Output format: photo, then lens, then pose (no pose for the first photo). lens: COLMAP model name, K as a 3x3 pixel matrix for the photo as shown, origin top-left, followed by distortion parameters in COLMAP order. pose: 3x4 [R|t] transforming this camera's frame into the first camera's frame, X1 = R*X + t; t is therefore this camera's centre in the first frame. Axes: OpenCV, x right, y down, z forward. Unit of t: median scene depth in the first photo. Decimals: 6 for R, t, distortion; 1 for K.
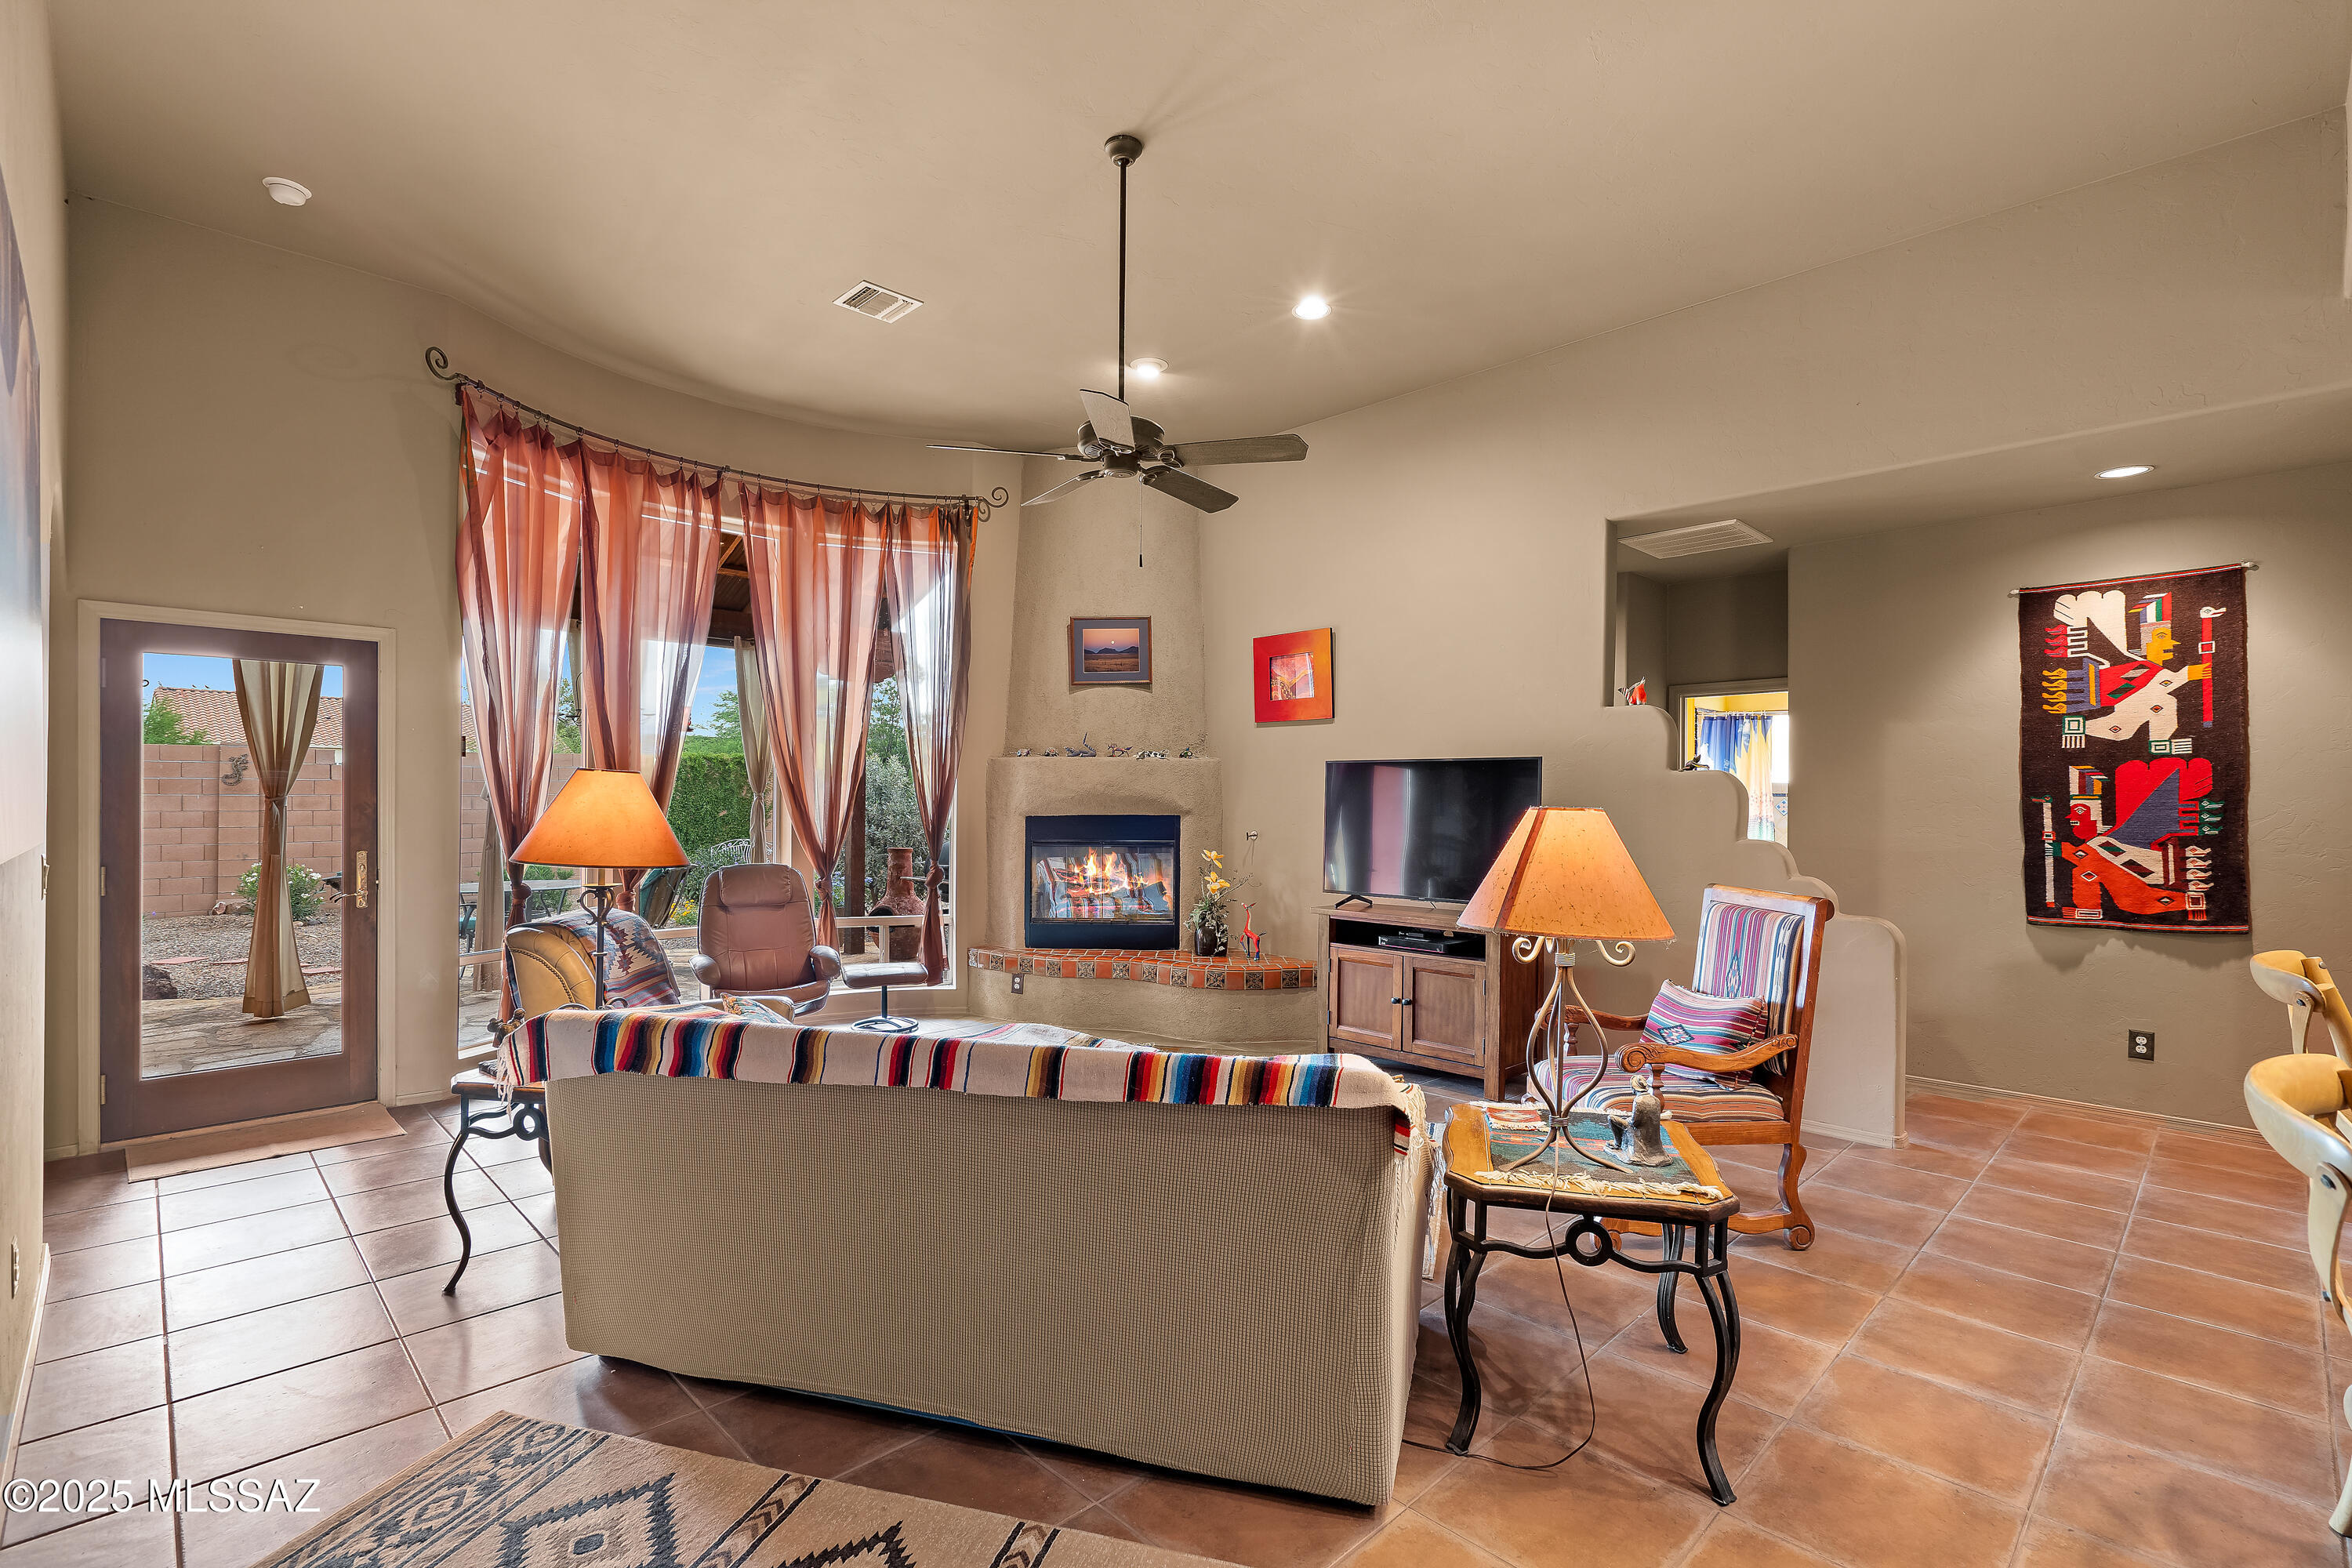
lens RADIAL K [[1069.0, 0, 1175.2], [0, 1069.0, 795.3], [0, 0, 1]] dist [-0.003713, 0.000619]
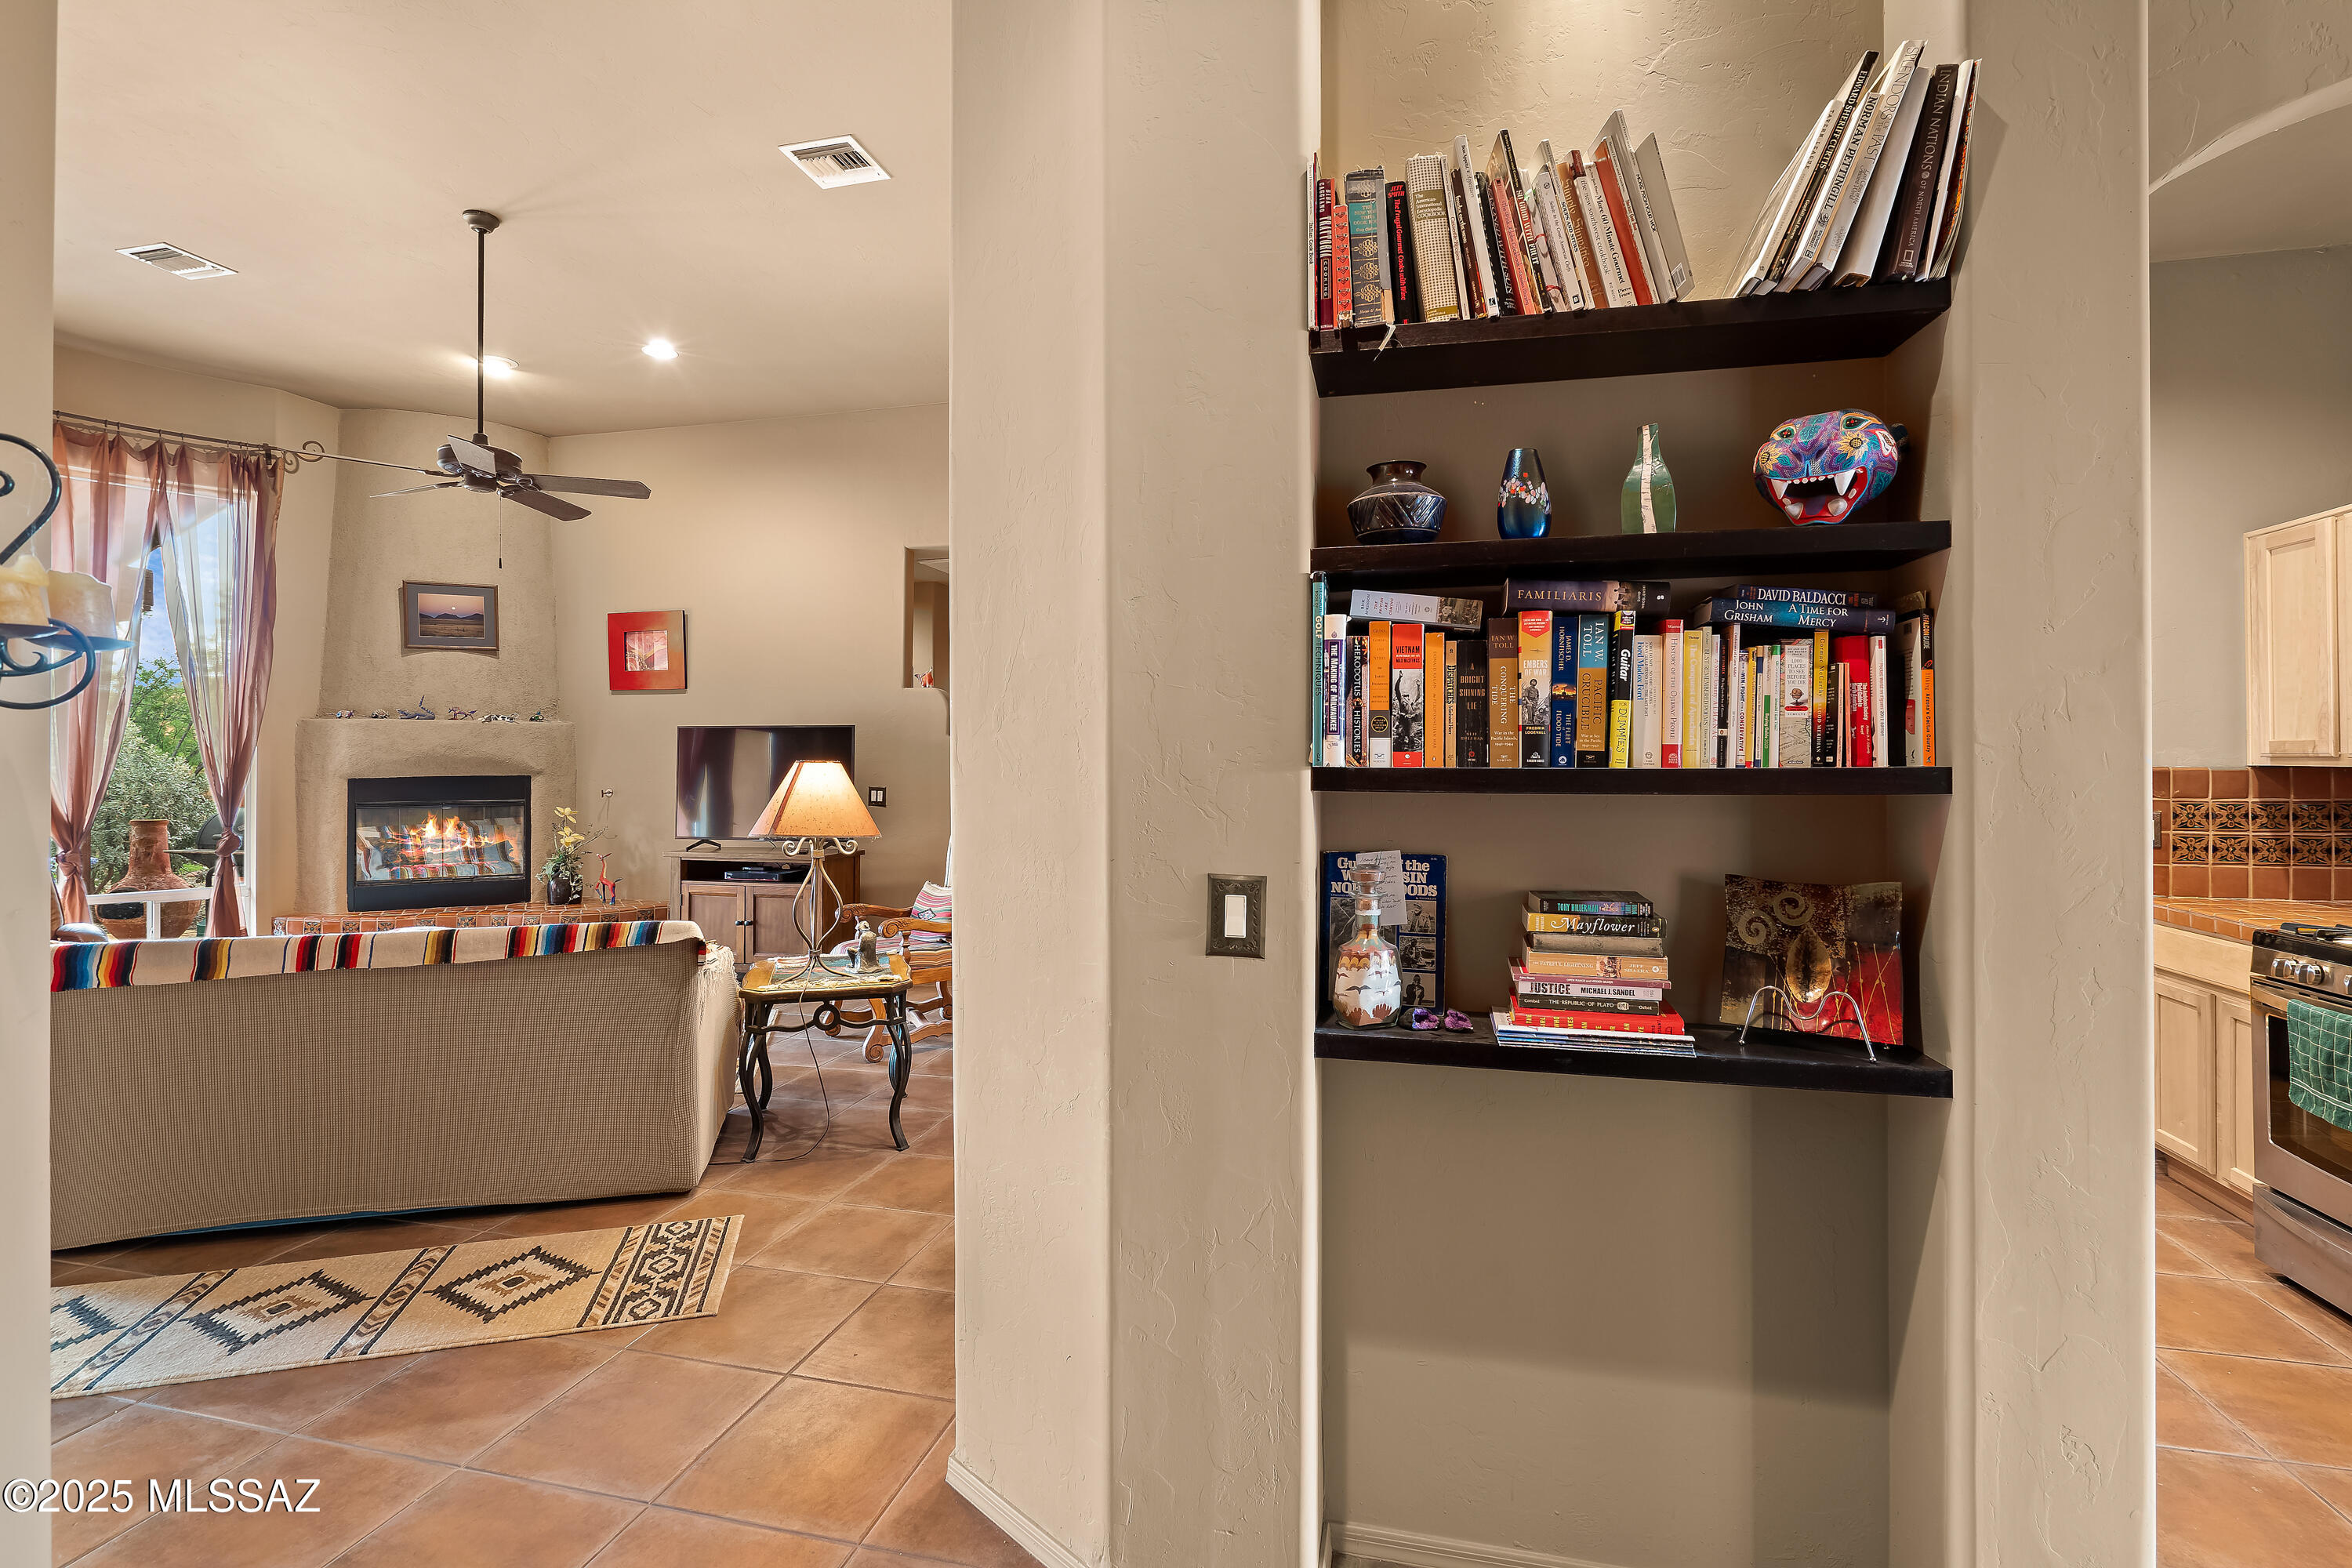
lens RADIAL K [[1069.0, 0, 1174.3], [0, 1069.0, 753.9], [0, 0, 1]] dist [-0.003713, 0.000619]
pose [[0.849164, -0.004292, 0.528111, -0.017147], [0.005642, 0.999984, -0.000945, 0.002520], [-0.528099, 0.003782, 0.849175, -0.327567]]
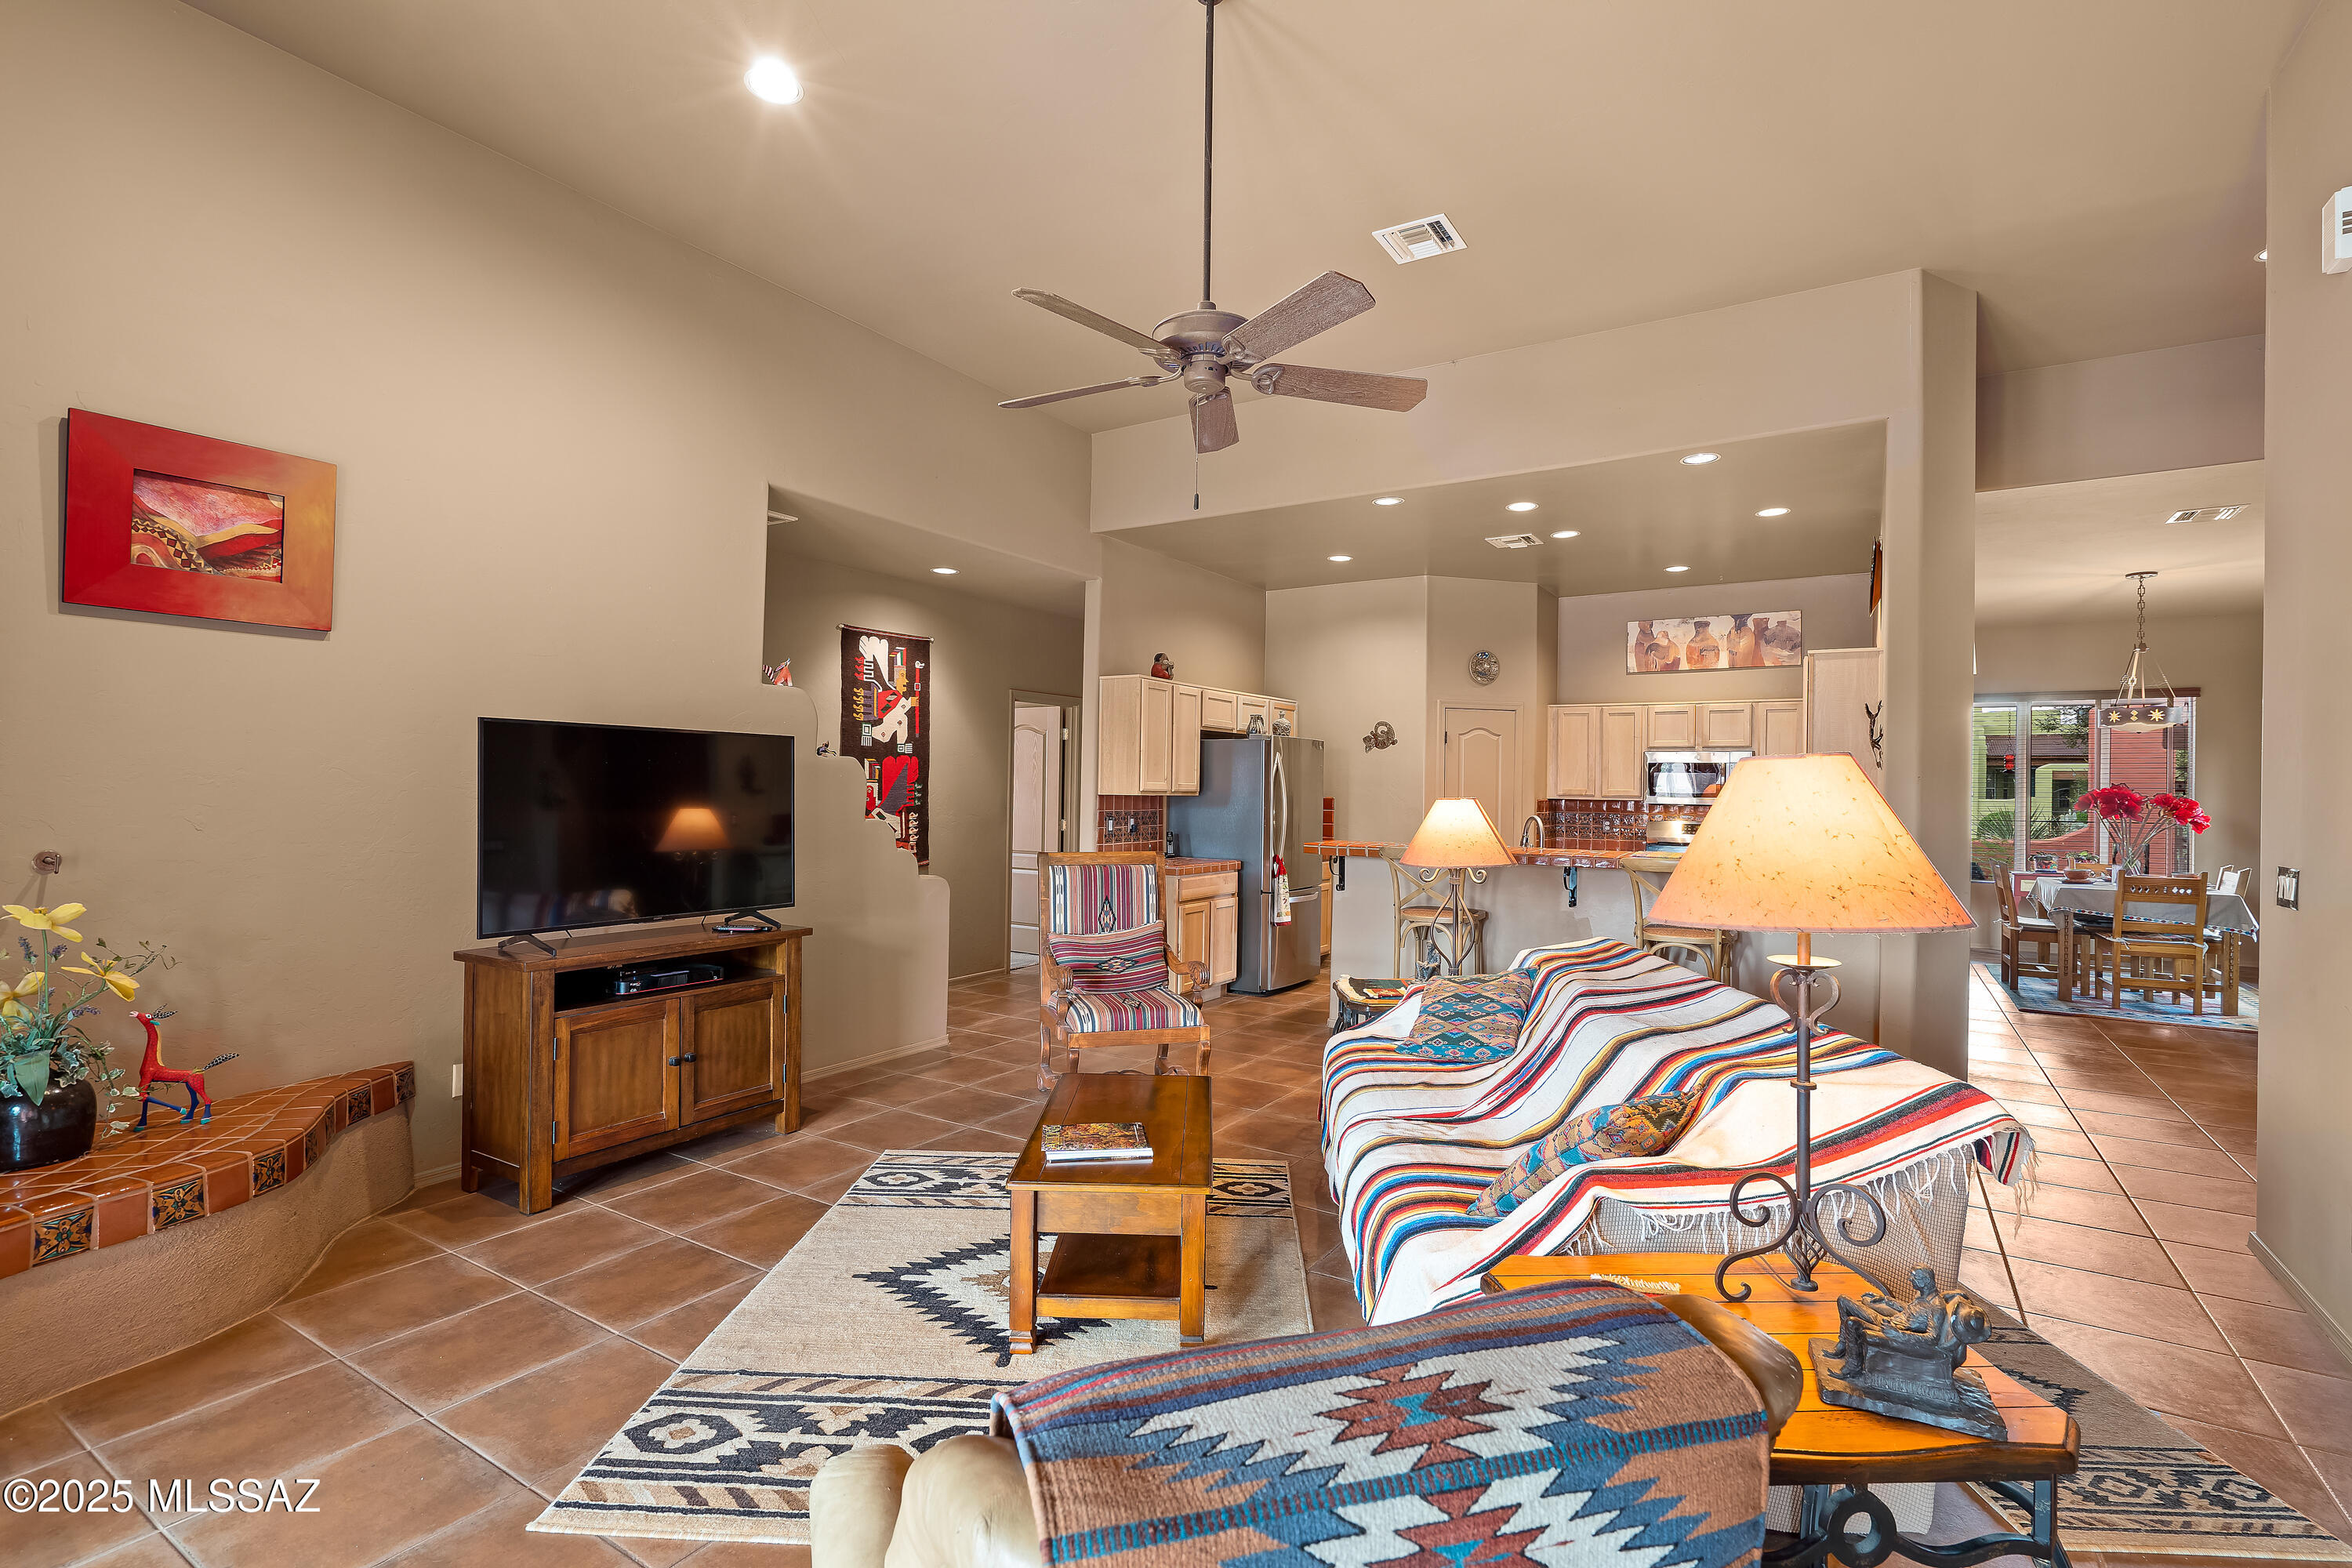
lens RADIAL K [[1069.0, 0, 1186.6], [0, 1069.0, 781.0], [0, 0, 1]] dist [-0.003713, 0.000619]
pose [[-0.232590, -0.002833, 0.972571, -0.618581], [-0.016892, 0.999857, -0.001127, -0.002915], [-0.972428, -0.016691, -0.232604, 0.894785]]
